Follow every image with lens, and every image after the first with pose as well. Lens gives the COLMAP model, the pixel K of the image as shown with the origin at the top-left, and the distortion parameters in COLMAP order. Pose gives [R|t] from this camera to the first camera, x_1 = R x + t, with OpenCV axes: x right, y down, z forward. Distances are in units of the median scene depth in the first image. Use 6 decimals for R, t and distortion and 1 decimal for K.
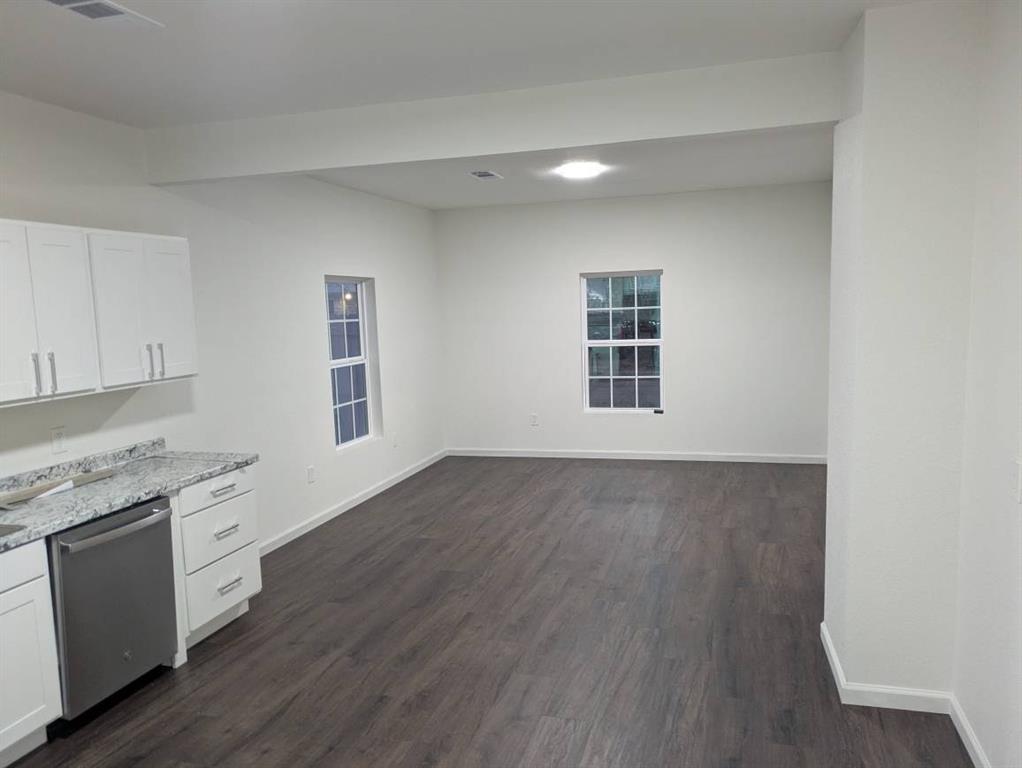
lens RADIAL K [[766.7, 0, 511.0], [0, 766.7, 384.0], [0, 0, 1]] dist [0.051193, -0.000594]
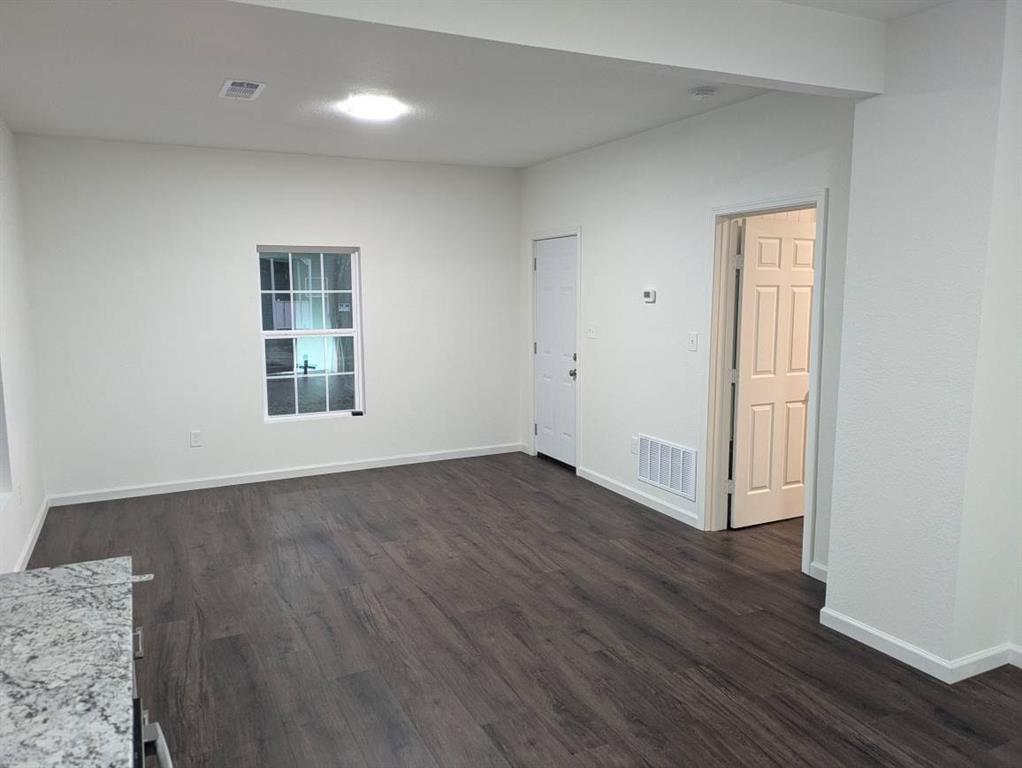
lens RADIAL K [[766.7, 0, 511.0], [0, 766.7, 384.0], [0, 0, 1]] dist [0.051193, -0.000594]
pose [[0.740094, -0.056201, 0.670151, -0.347094], [0.051907, 0.998303, 0.026397, -0.014634], [-0.670498, 0.015249, 0.741755, 0.345695]]
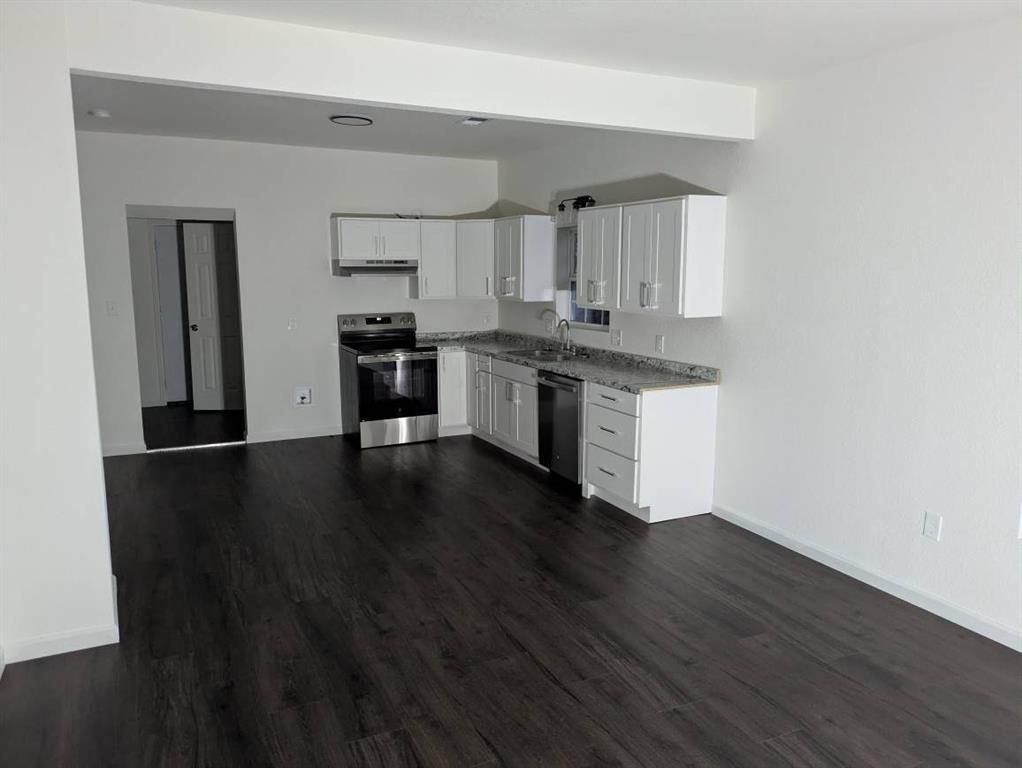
lens RADIAL K [[766.7, 0, 511.0], [0, 766.7, 384.0], [0, 0, 1]] dist [0.051193, -0.000594]
pose [[-0.741897, 0.134288, -0.656929, 0.401965], [-0.049203, 0.966195, 0.253074, -0.139707], [0.668706, 0.220077, -0.710210, 1.227614]]
